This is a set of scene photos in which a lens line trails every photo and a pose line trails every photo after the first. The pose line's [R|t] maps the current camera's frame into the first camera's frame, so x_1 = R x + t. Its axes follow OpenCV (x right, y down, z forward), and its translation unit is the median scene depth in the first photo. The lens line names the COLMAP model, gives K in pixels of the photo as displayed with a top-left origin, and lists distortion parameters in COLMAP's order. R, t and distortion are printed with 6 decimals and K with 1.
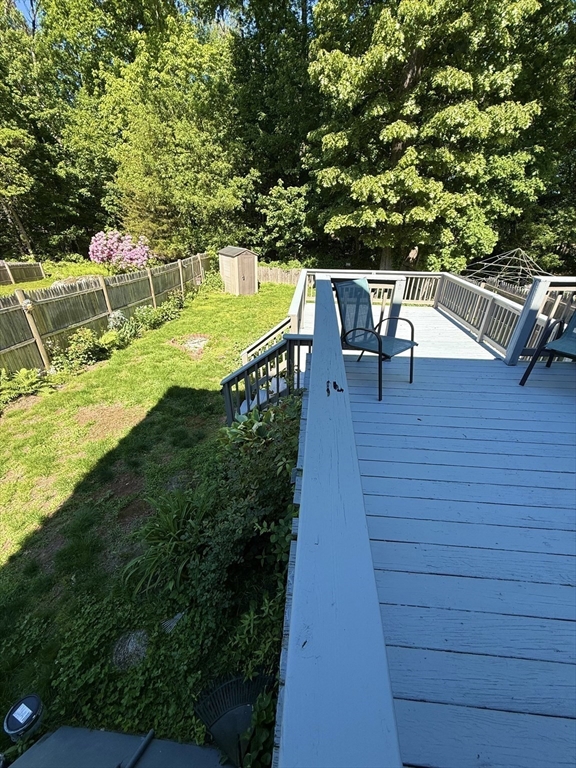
lens RADIAL K [[309.2, 0, 290.1], [0, 309.2, 383.6], [0, 0, 1]] dist [-0.003113, 0.000768]
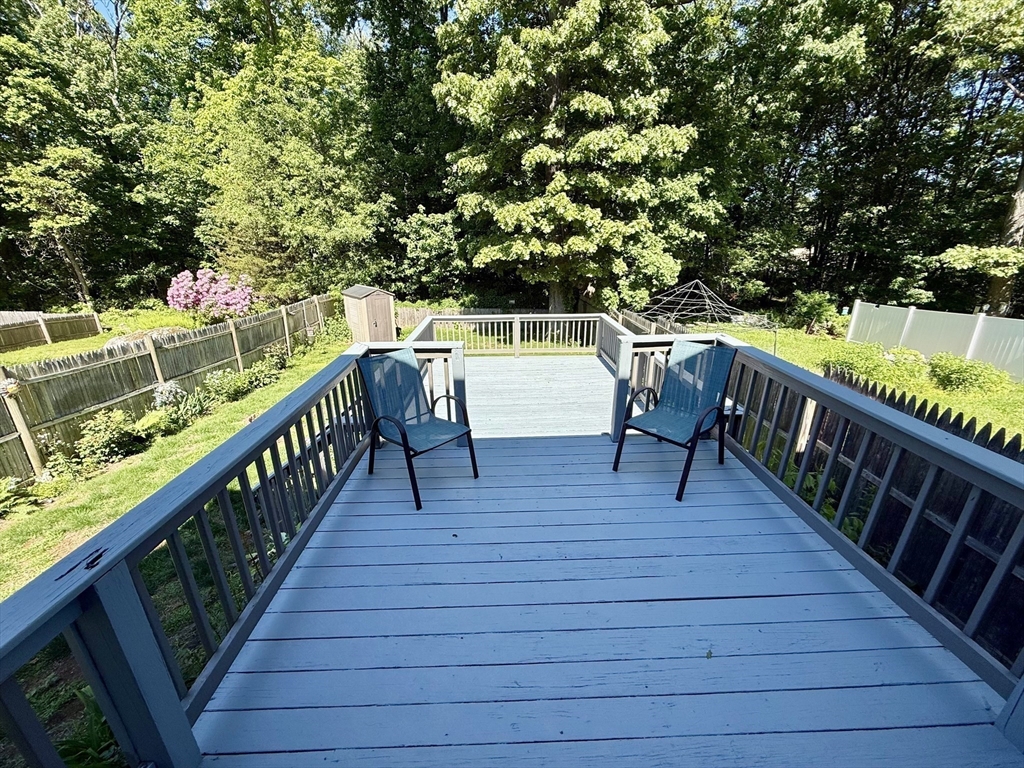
lens RADIAL K [[410.4, 0, 512.0], [0, 410.4, 384.0], [0, 0, 1]] dist [-0.000181, 0.000076]
pose [[0.993621, -0.055787, 0.098007, 0.095554], [0.070525, 0.985549, -0.154010, -0.016747], [-0.087999, 0.159940, 0.983197, -0.011320]]
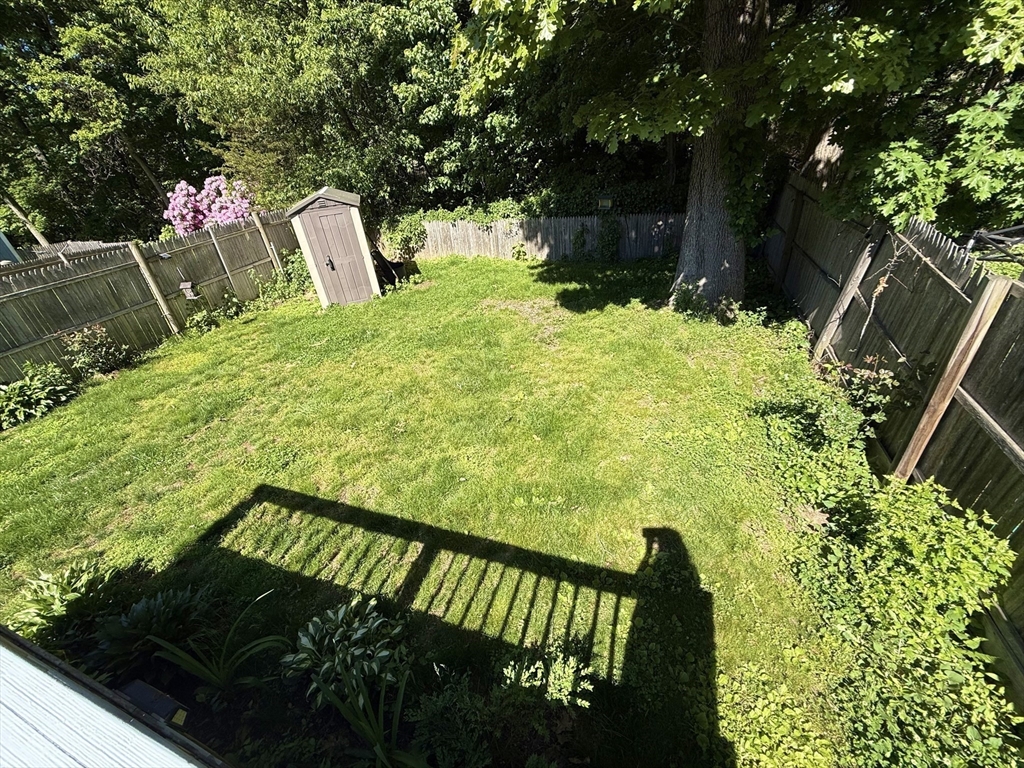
lens RADIAL K [[410.4, 0, 512.0], [0, 410.4, 384.0], [0, 0, 1]] dist [-0.000181, 0.000076]
pose [[0.954069, 0.033800, -0.297673, 0.311494], [-0.011750, 0.997072, 0.075555, -0.285576], [0.299355, -0.068587, 0.951673, 0.676810]]
